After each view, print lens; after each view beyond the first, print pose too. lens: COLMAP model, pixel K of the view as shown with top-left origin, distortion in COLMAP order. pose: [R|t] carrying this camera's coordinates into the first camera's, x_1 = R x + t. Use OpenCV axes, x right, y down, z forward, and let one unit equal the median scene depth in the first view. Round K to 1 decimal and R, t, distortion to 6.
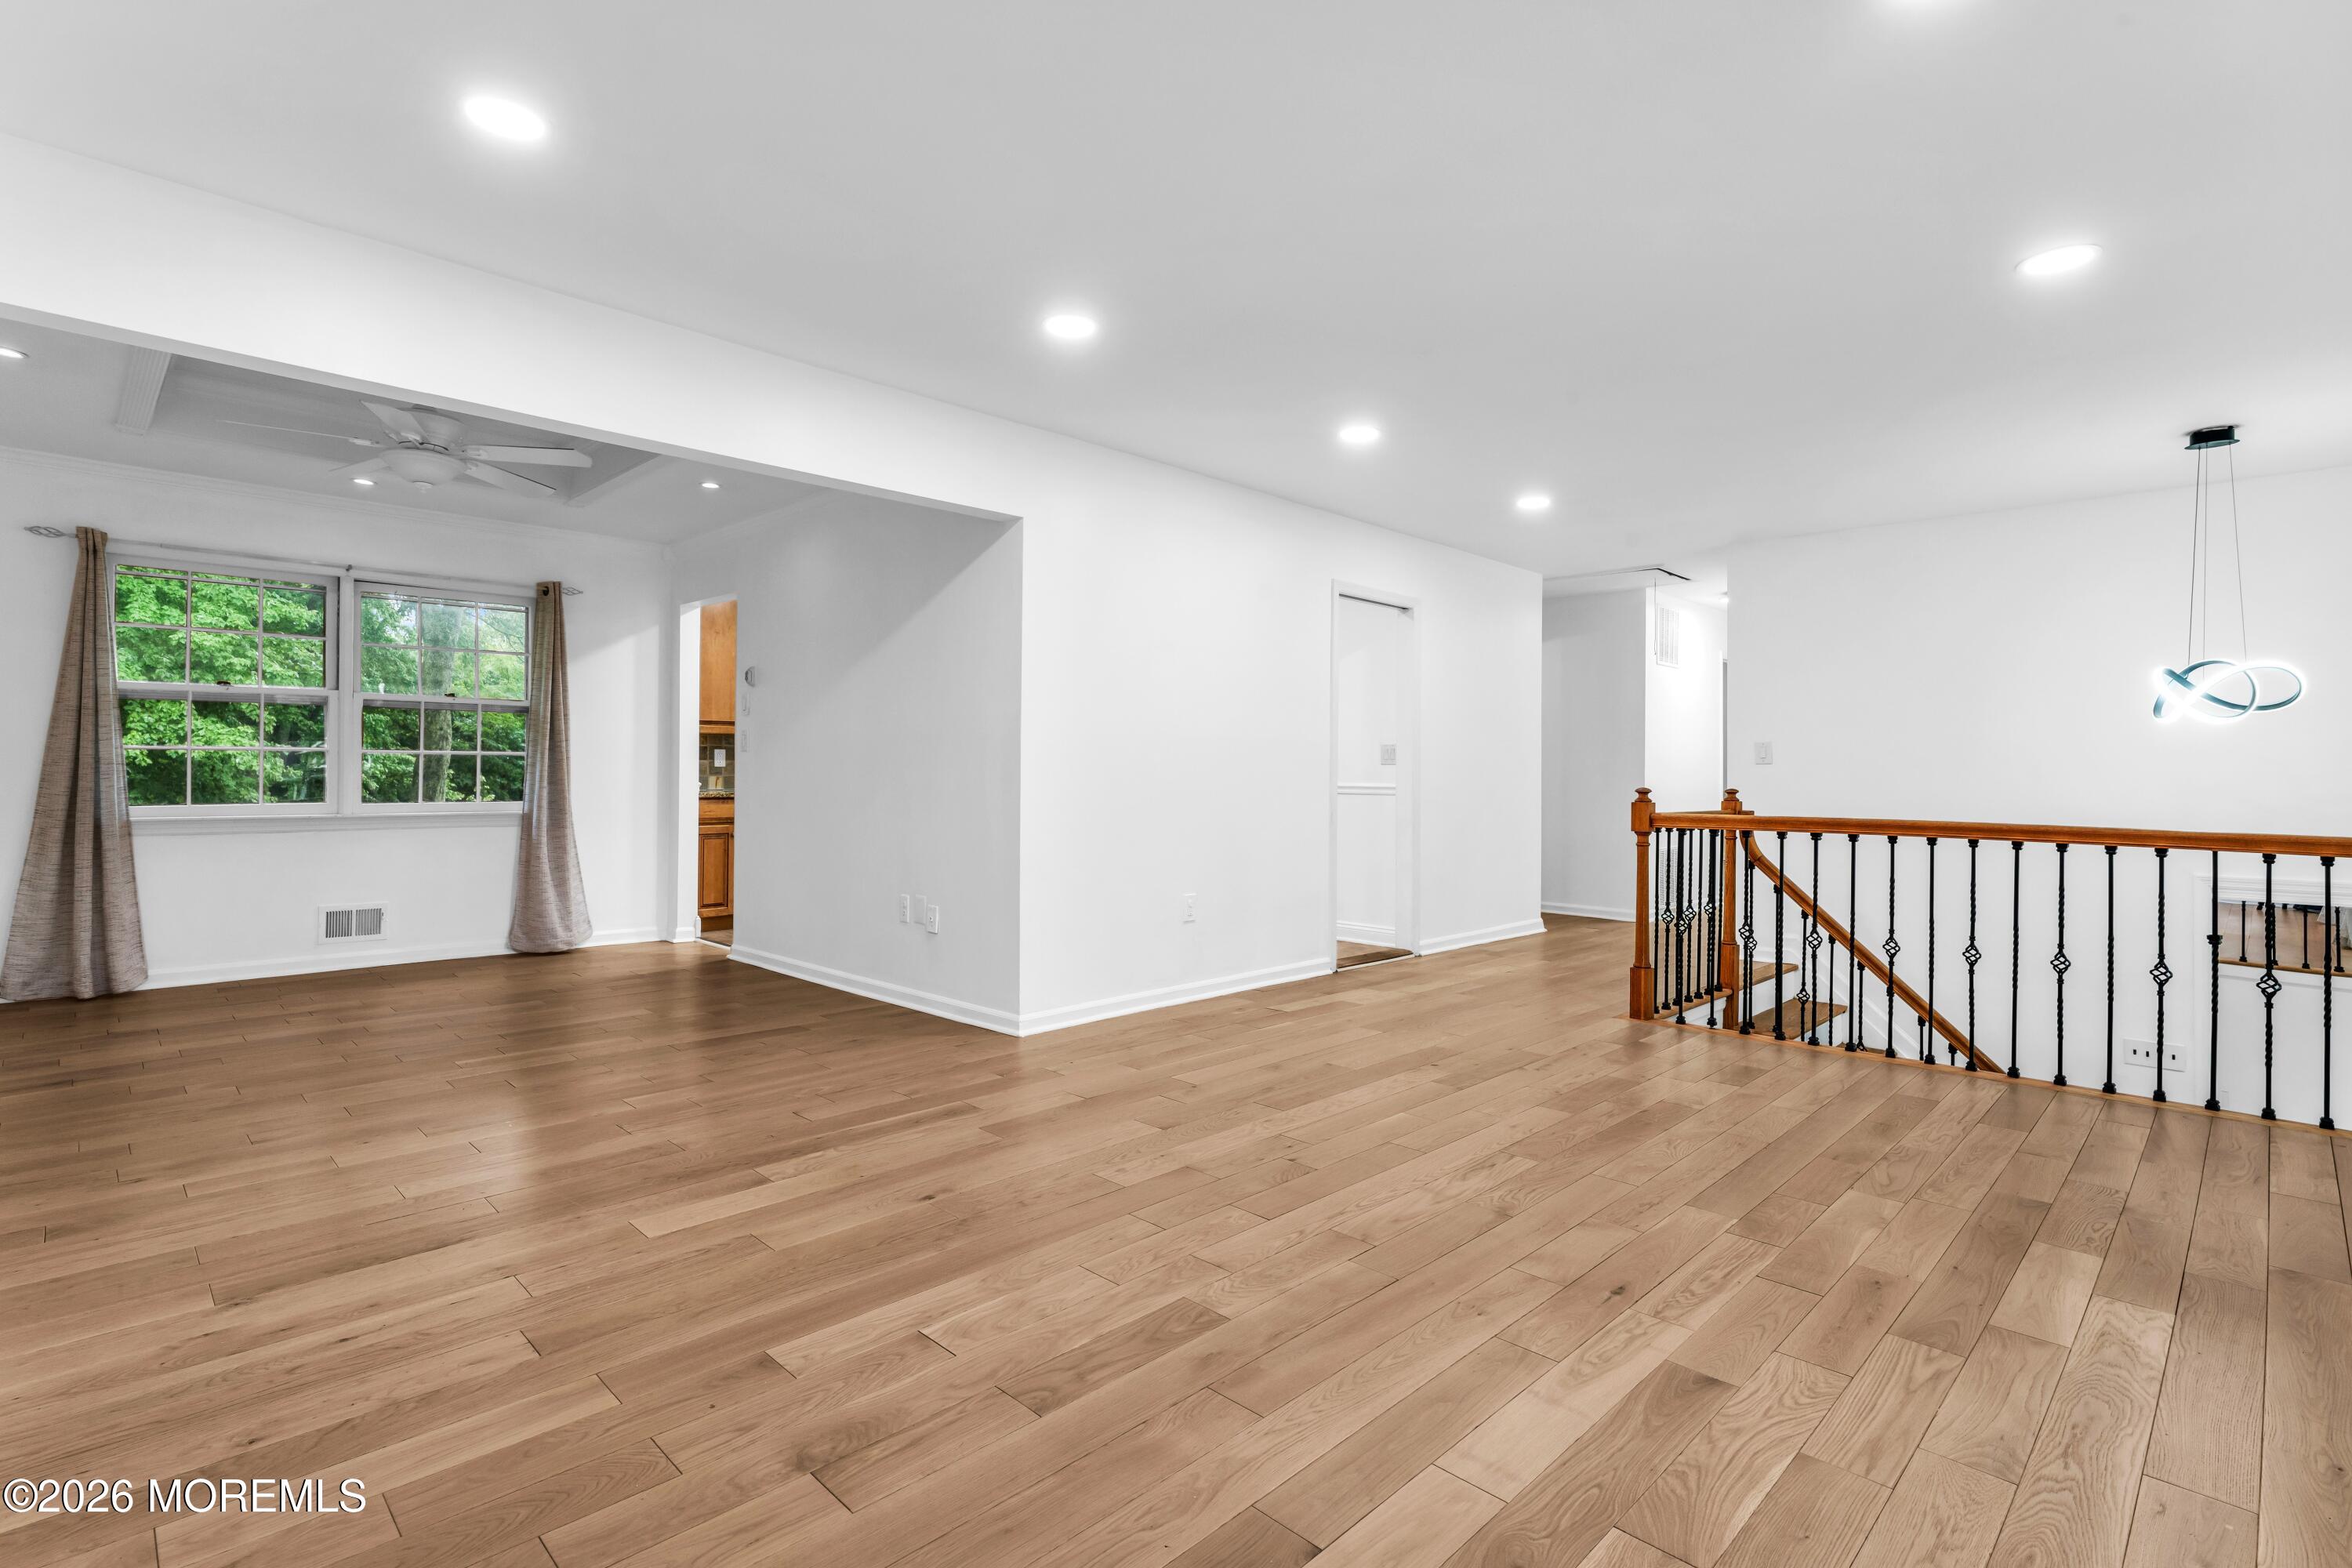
lens RADIAL K [[1114.8, 0, 1174.8], [0, 1114.8, 776.6], [0, 0, 1]] dist [-0.001448, -0.000382]
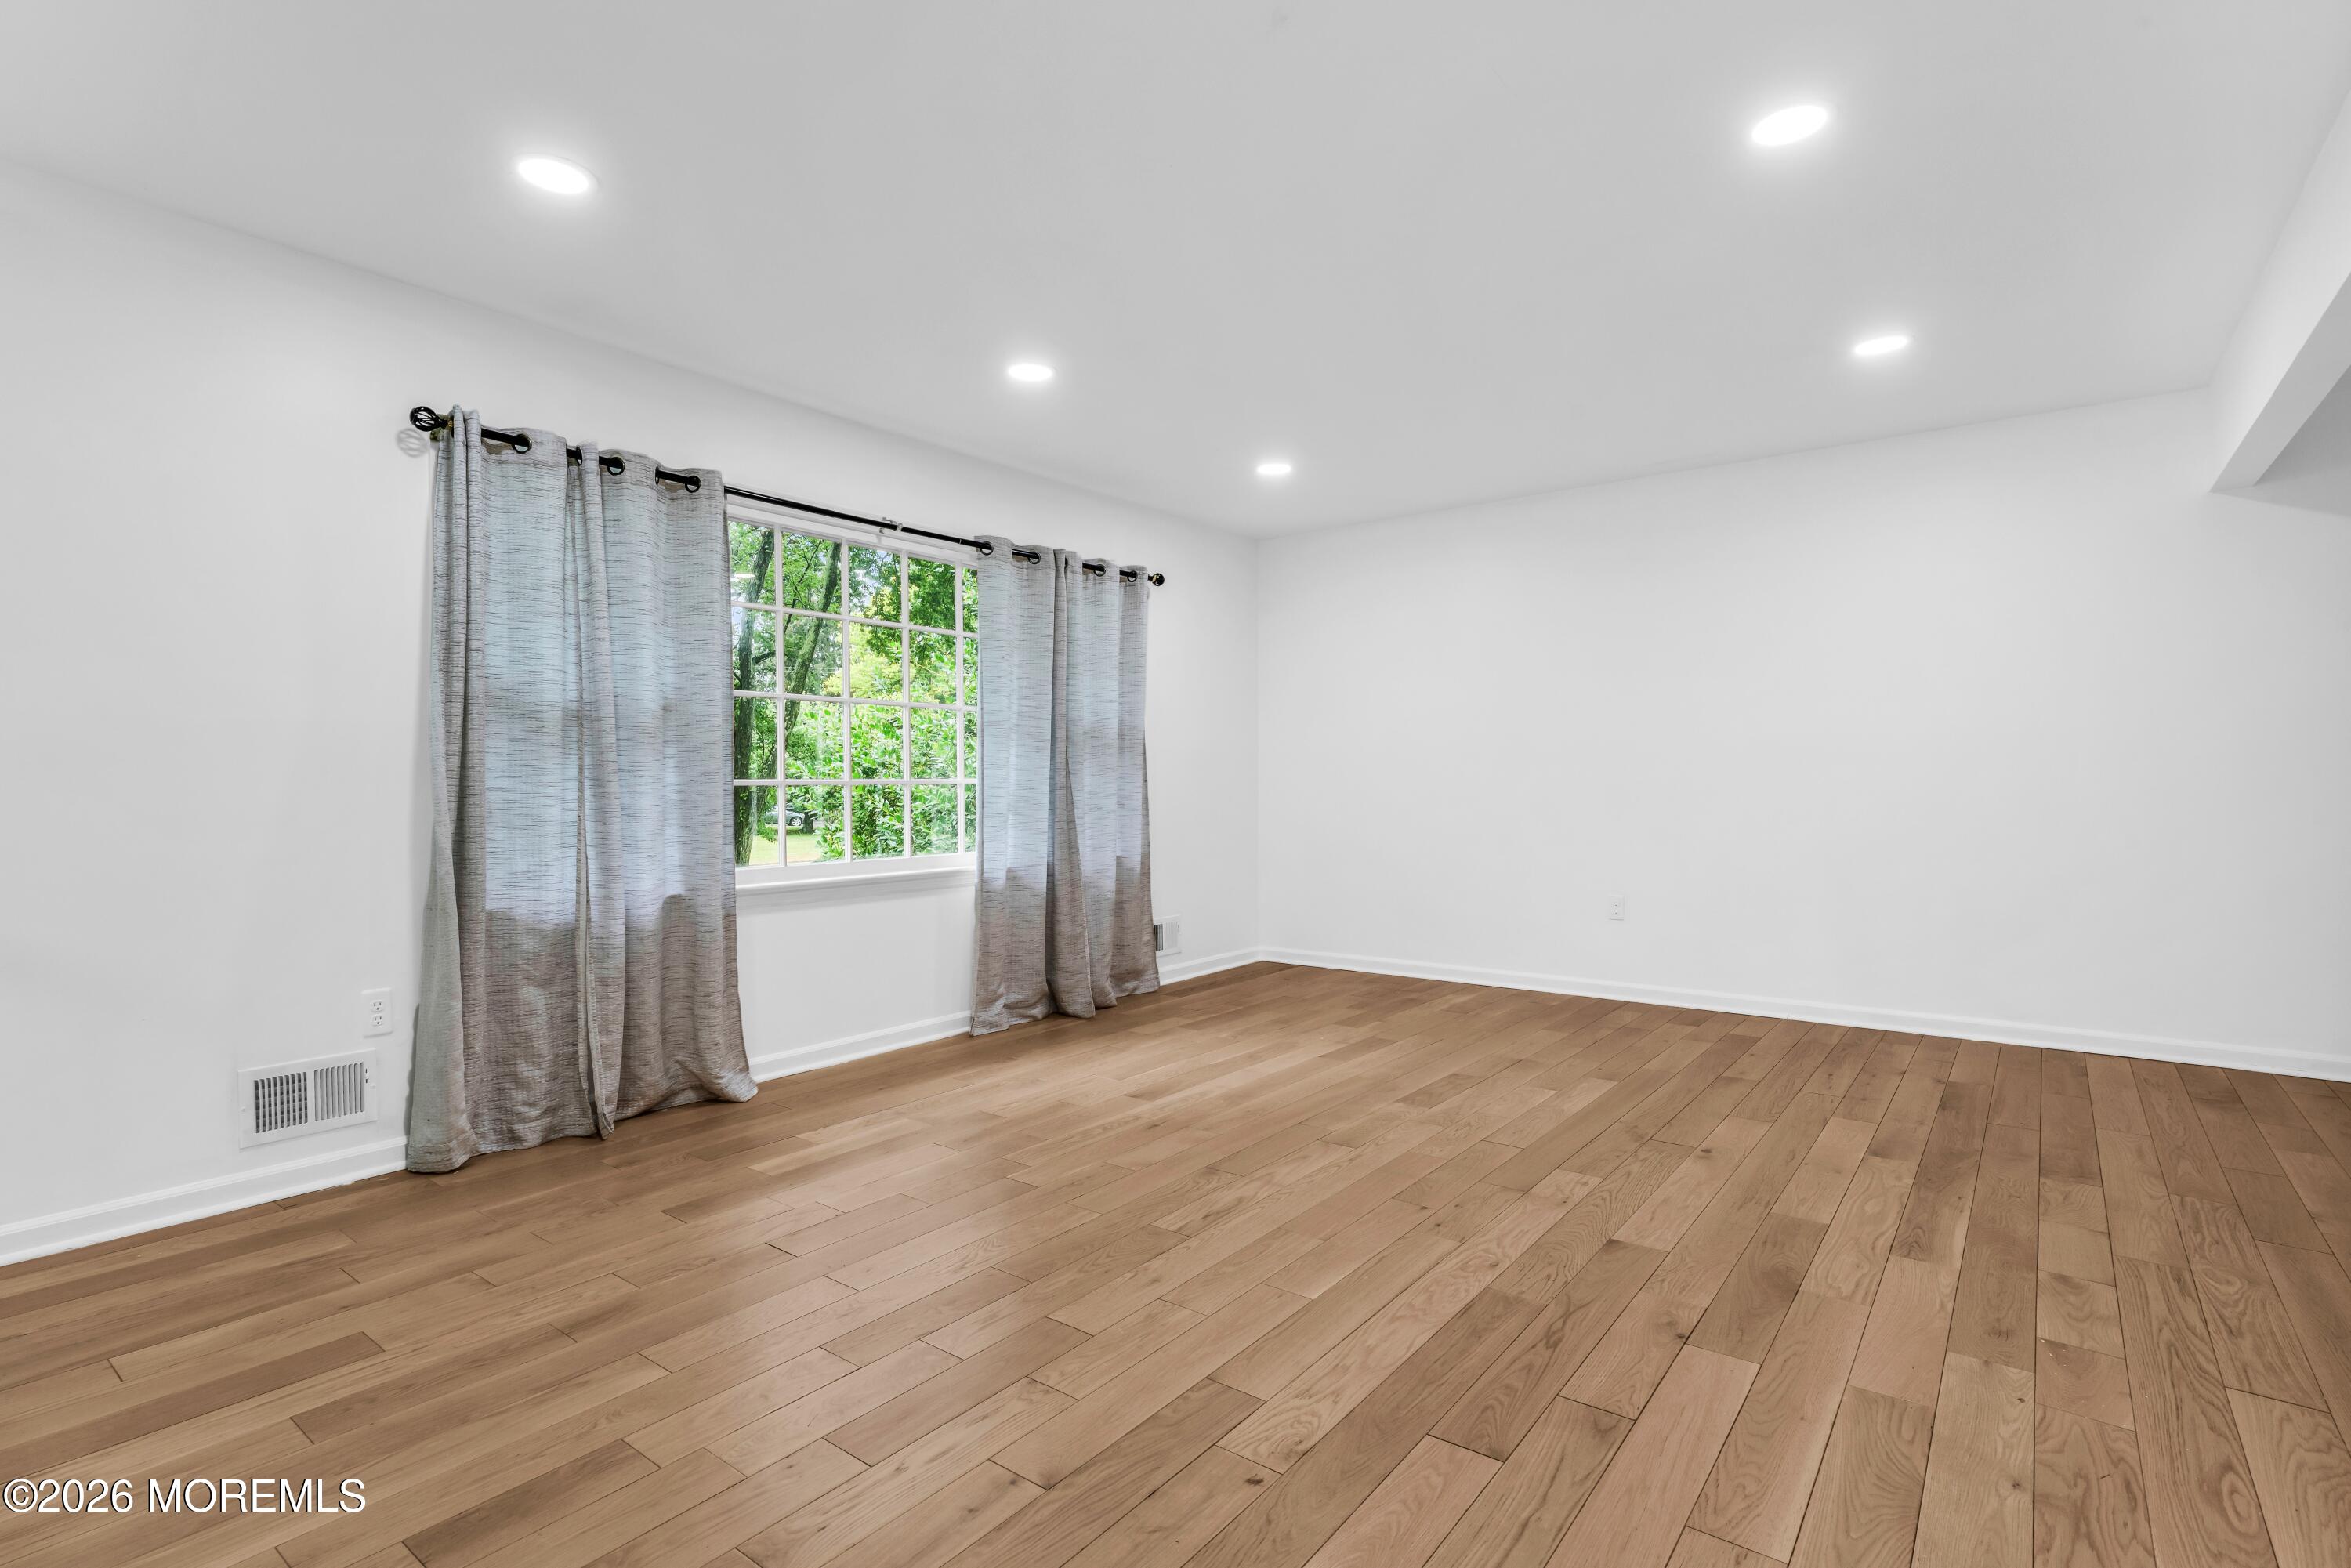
lens RADIAL K [[1114.2, 0, 1174.3], [0, 1114.2, 776.6], [0, 0, 1]] dist [-0.001448, -0.000382]
pose [[-0.992736, -0.002833, -0.120282, 0.443762], [-0.002945, 0.999995, 0.000759, -0.005667], [0.120279, 0.001108, -0.992739, 1.997480]]
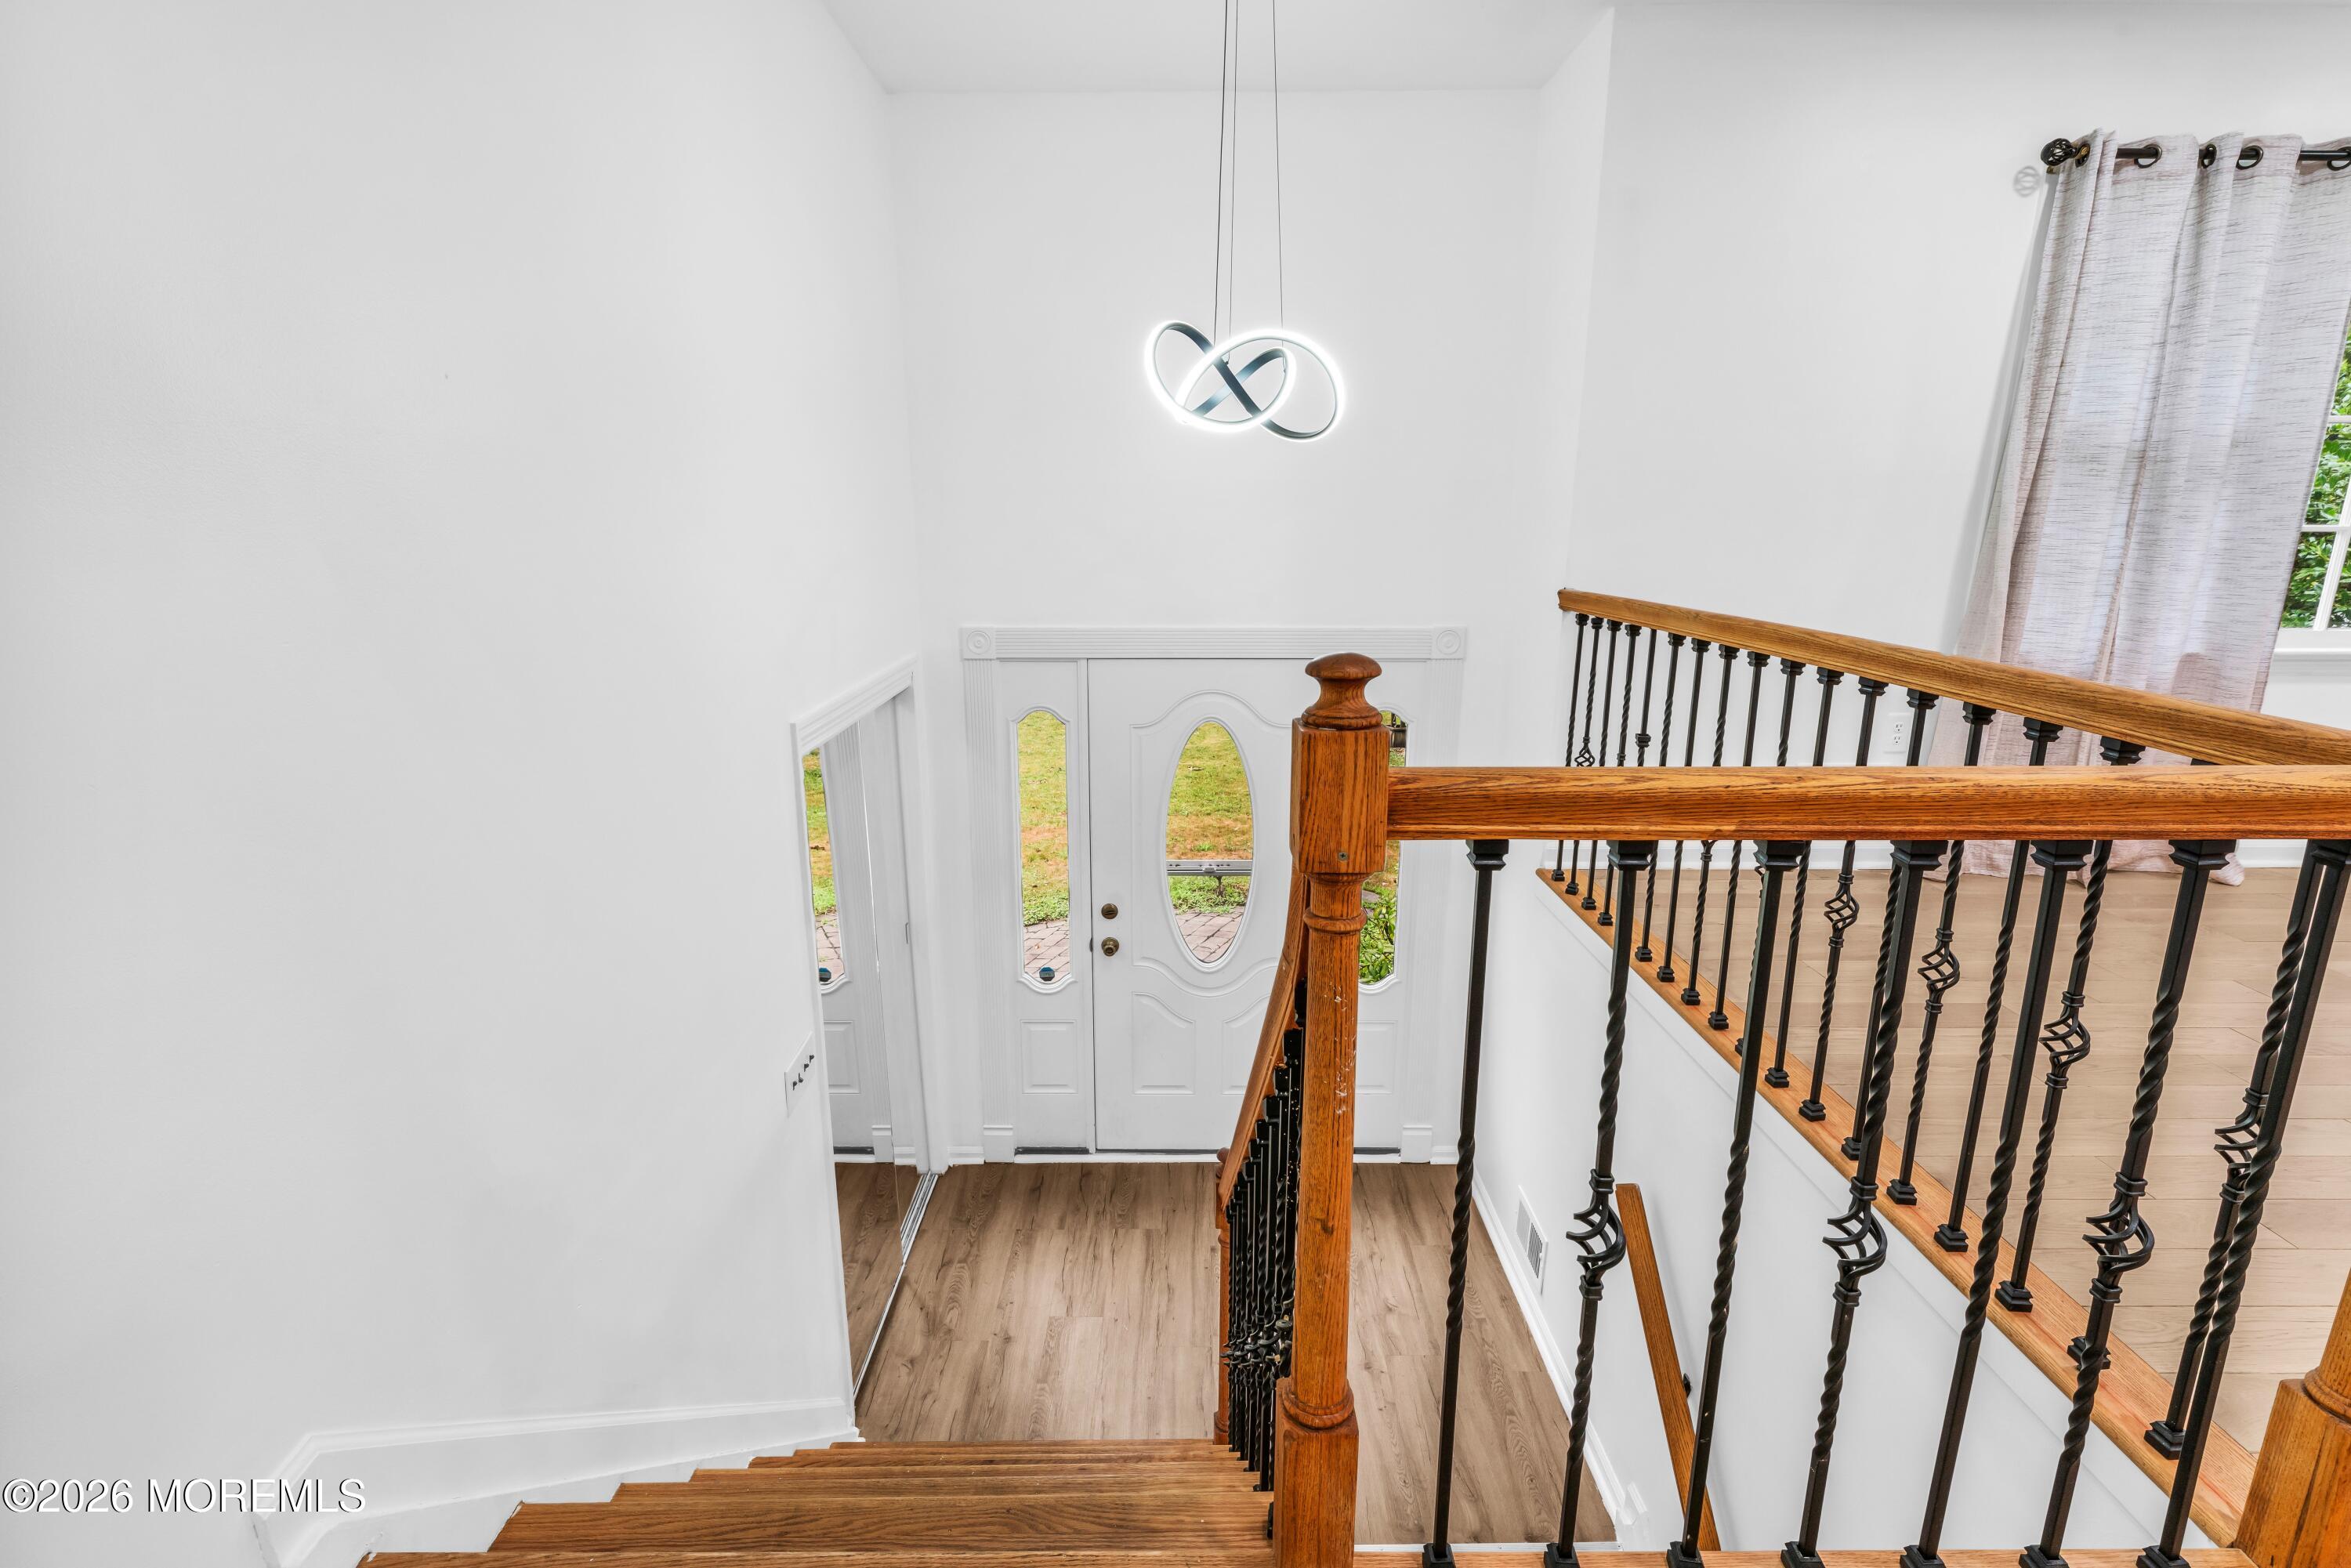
lens RADIAL K [[1114.2, 0, 1174.3], [0, 1114.2, 776.6], [0, 0, 1]] dist [-0.001448, -0.000382]
pose [[-0.696292, -0.167039, 0.698051, 0.772807], [0.001978, 0.972093, 0.234588, -0.019156], [-0.717755, 0.164723, -0.676530, 2.258235]]
